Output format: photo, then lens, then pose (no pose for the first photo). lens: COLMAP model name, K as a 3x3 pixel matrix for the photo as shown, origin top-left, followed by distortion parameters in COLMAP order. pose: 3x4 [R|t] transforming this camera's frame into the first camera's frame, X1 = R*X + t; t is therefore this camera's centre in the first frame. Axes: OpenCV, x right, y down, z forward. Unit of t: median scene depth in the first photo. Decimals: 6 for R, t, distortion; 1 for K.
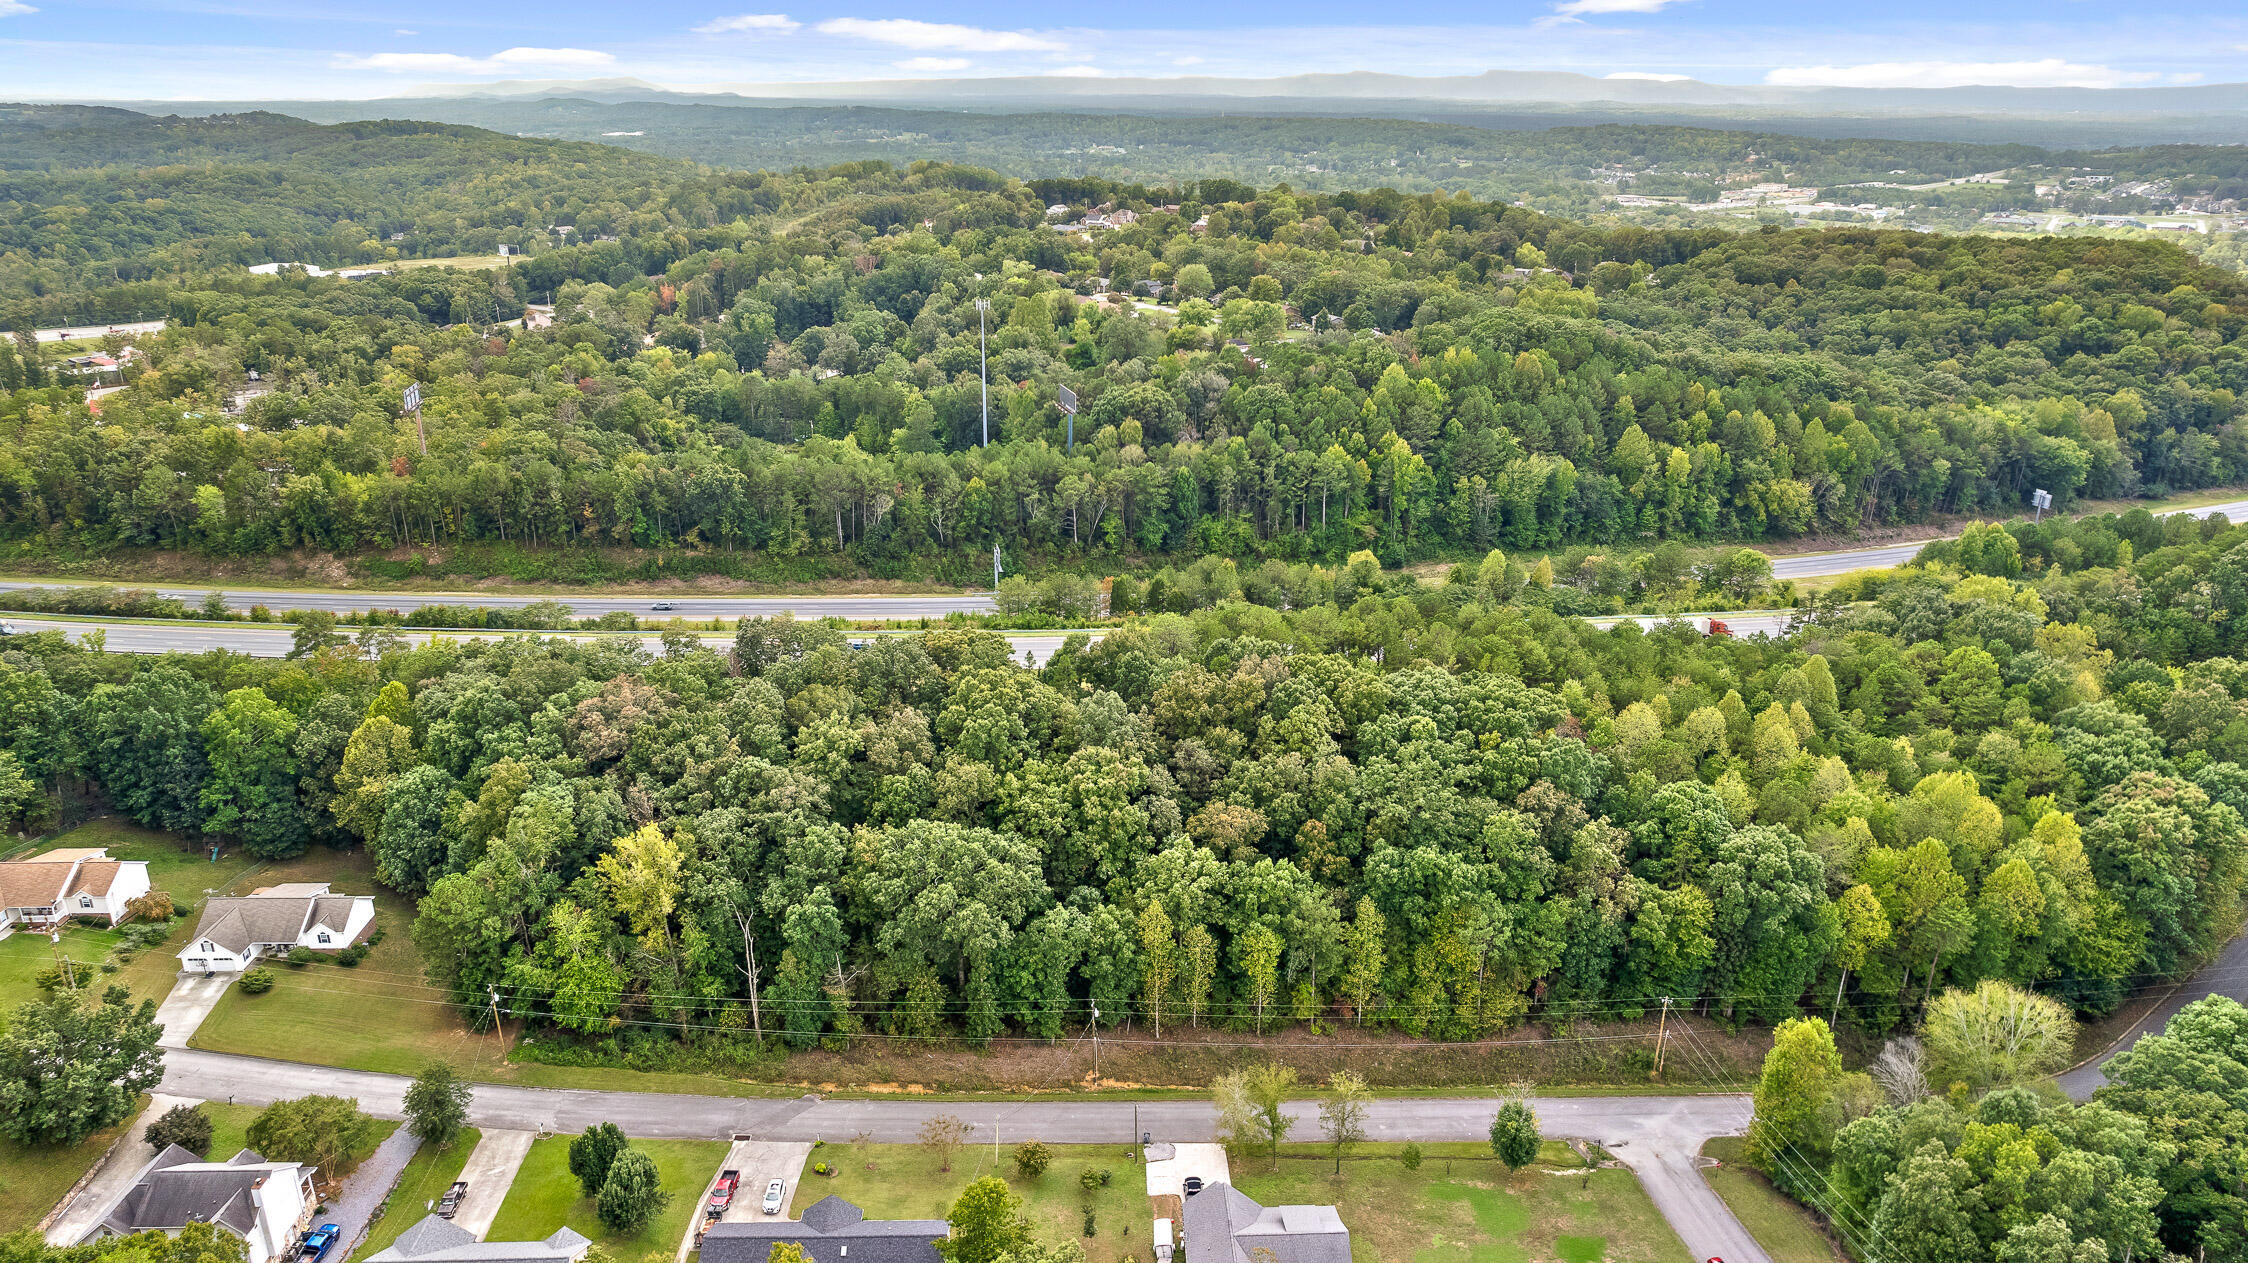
lens RADIAL K [[1492.3, 0, 1137.5], [0, 1492.3, 588.8], [0, 0, 1]] dist [-0.106032, 0.122030]
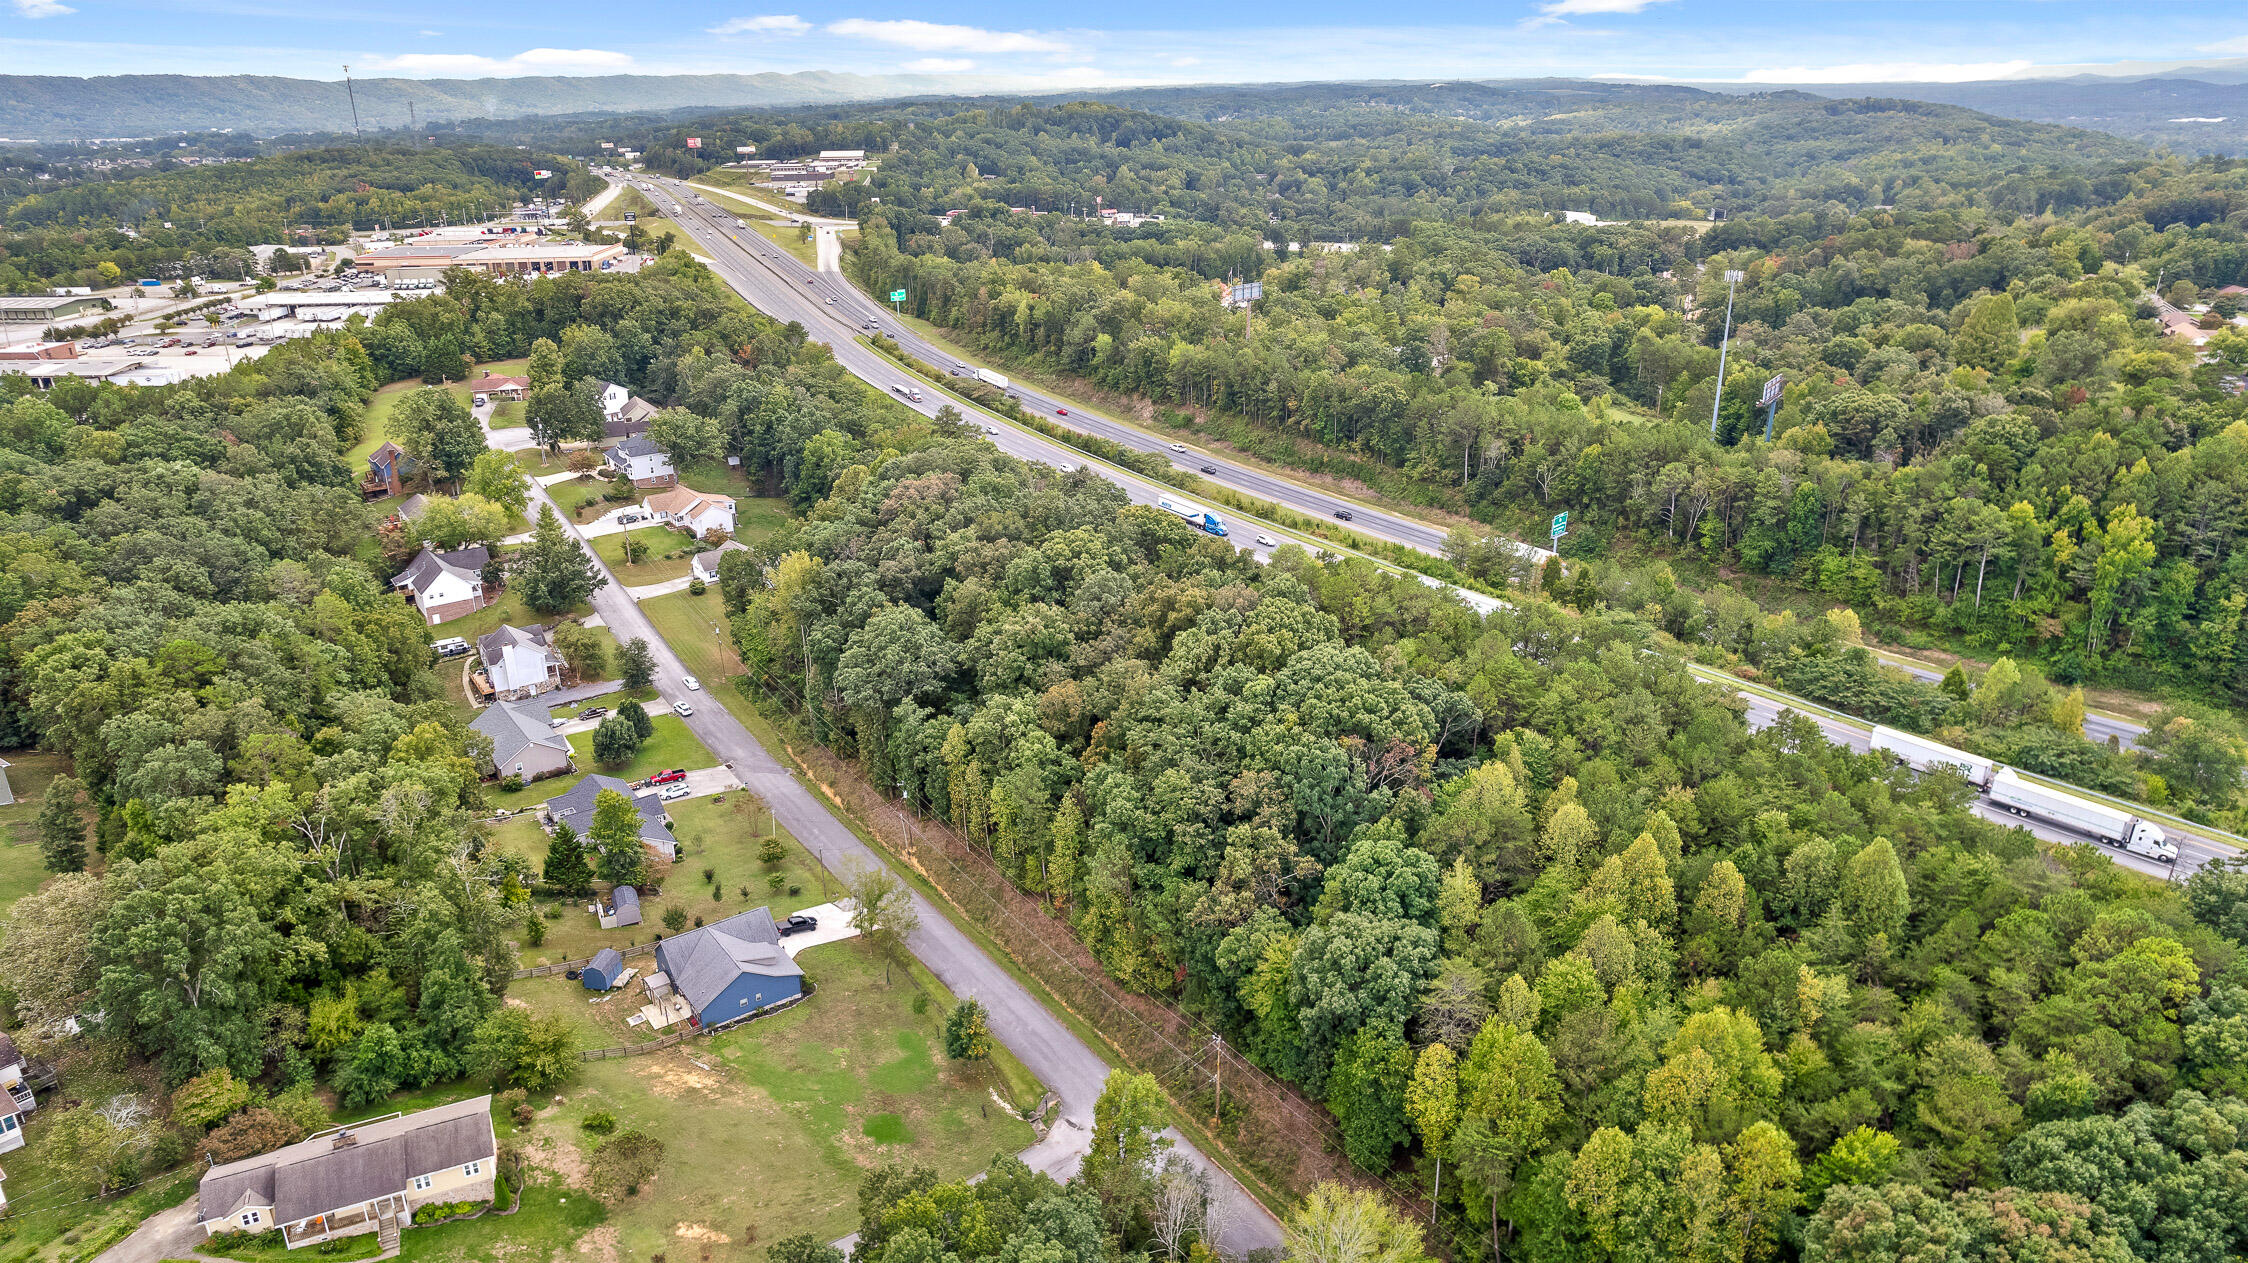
lens RADIAL K [[1454.2, 0, 1124.0], [0, 1454.2, 631.5], [0, 0, 1]] dist [-0.045527, 0.000344]
pose [[0.553483, 0.290185, -0.780672, 0.493819], [-0.255177, 0.951344, 0.172710, -0.044507], [0.792806, 0.103617, 0.600602, 0.221366]]
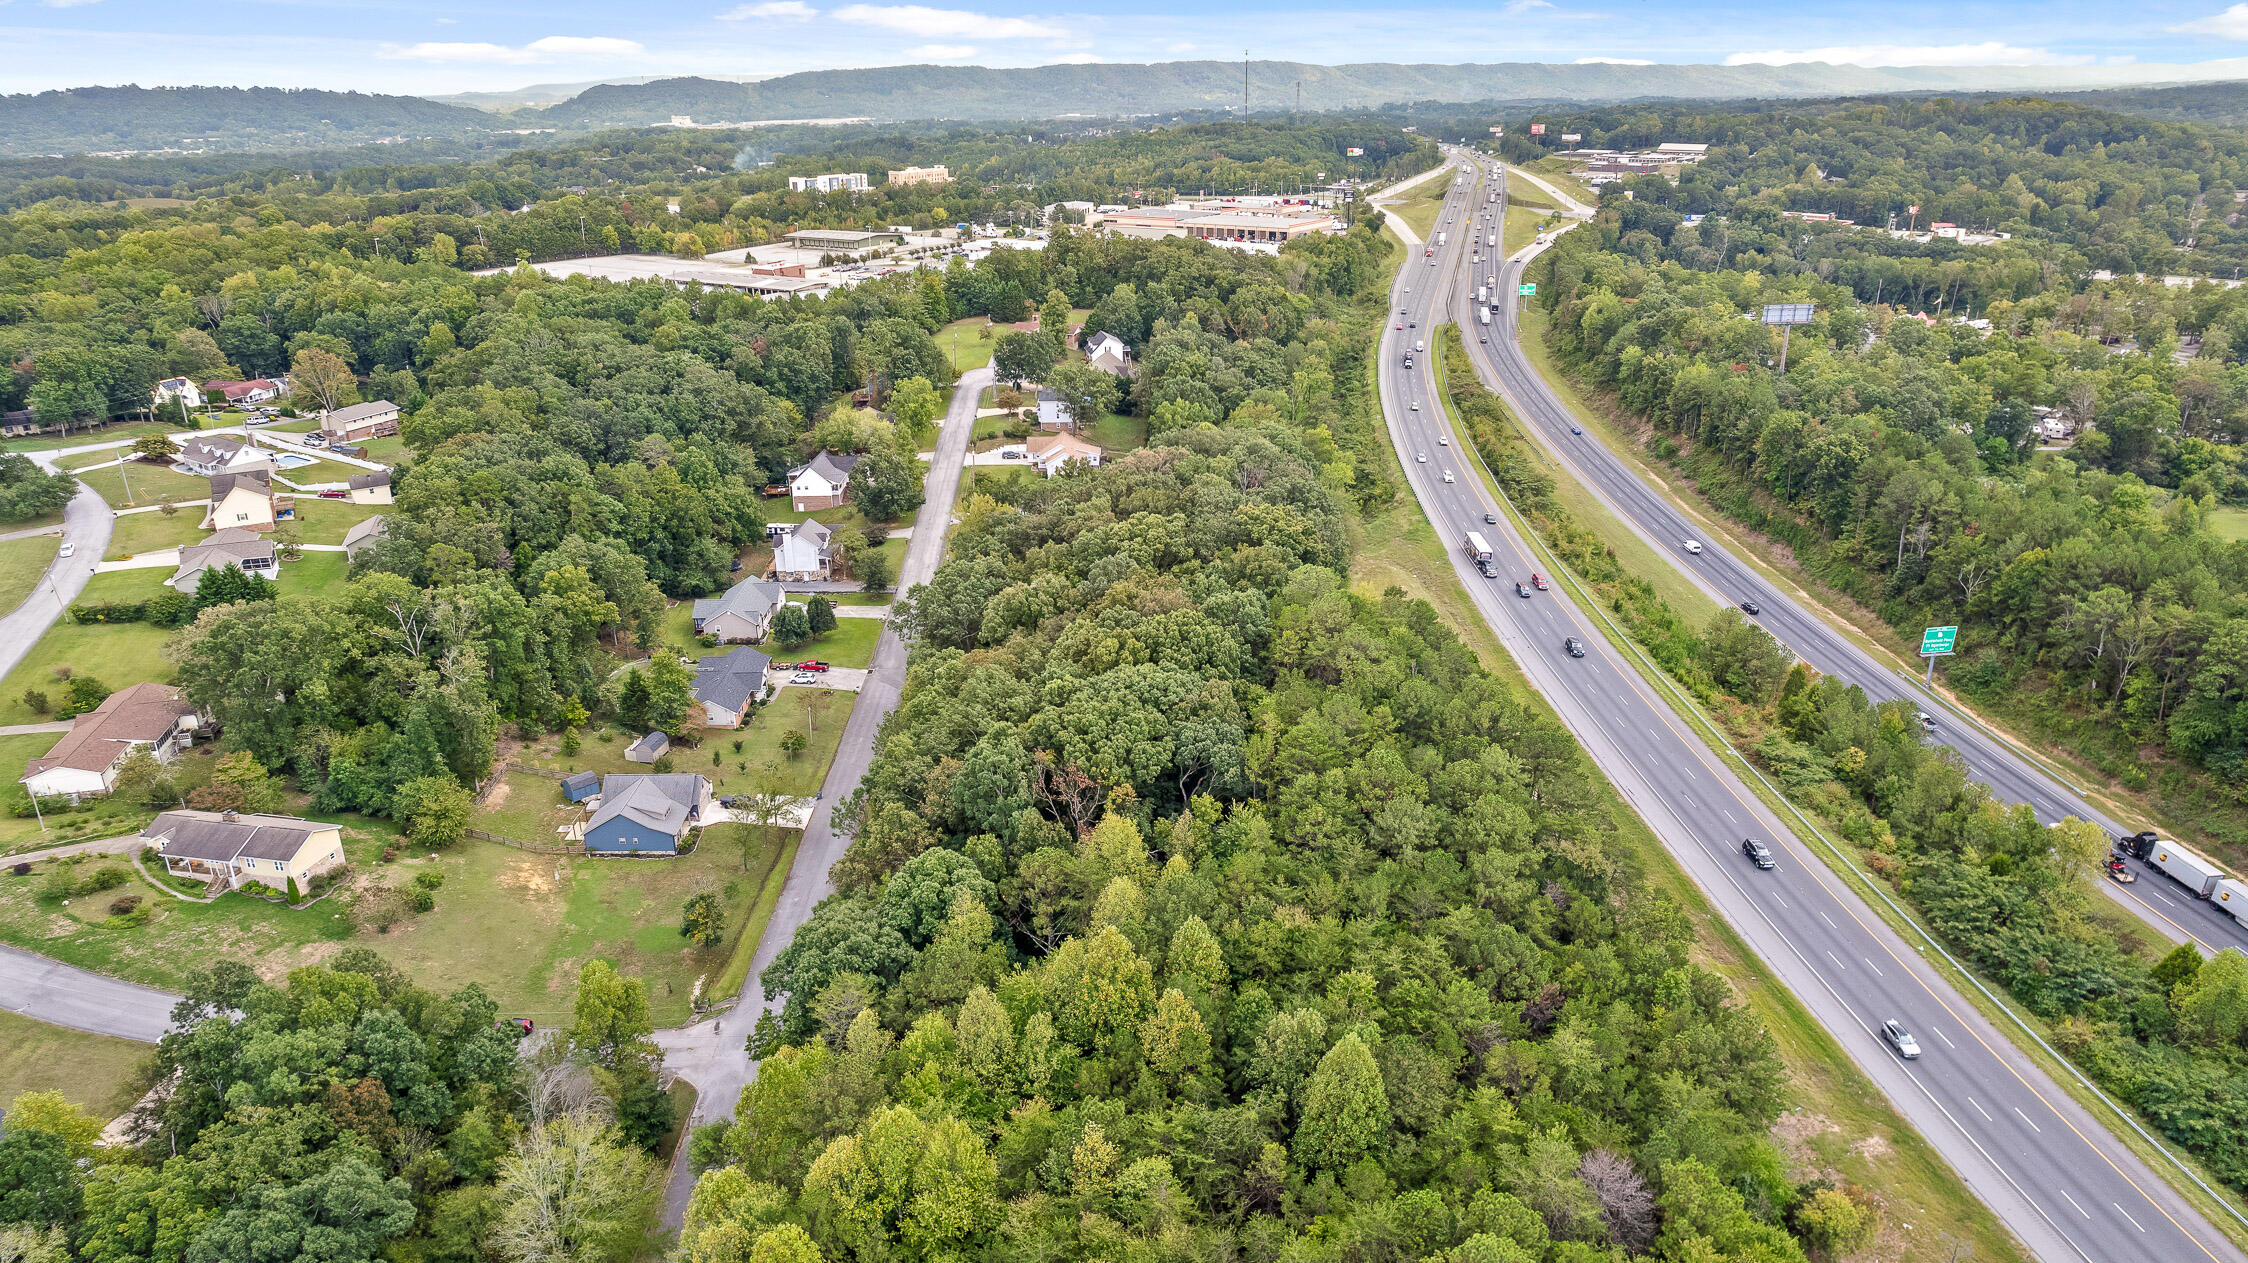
lens RADIAL K [[1470.3, 0, 1124.0], [0, 1470.3, 631.5], [0, 0, 1]] dist [-0.071684, 0.065328]
pose [[-0.047952, 0.352020, -0.934763, 0.581375], [-0.308402, 0.884898, 0.349062, -0.147706], [0.950047, 0.305021, 0.066131, 0.564592]]
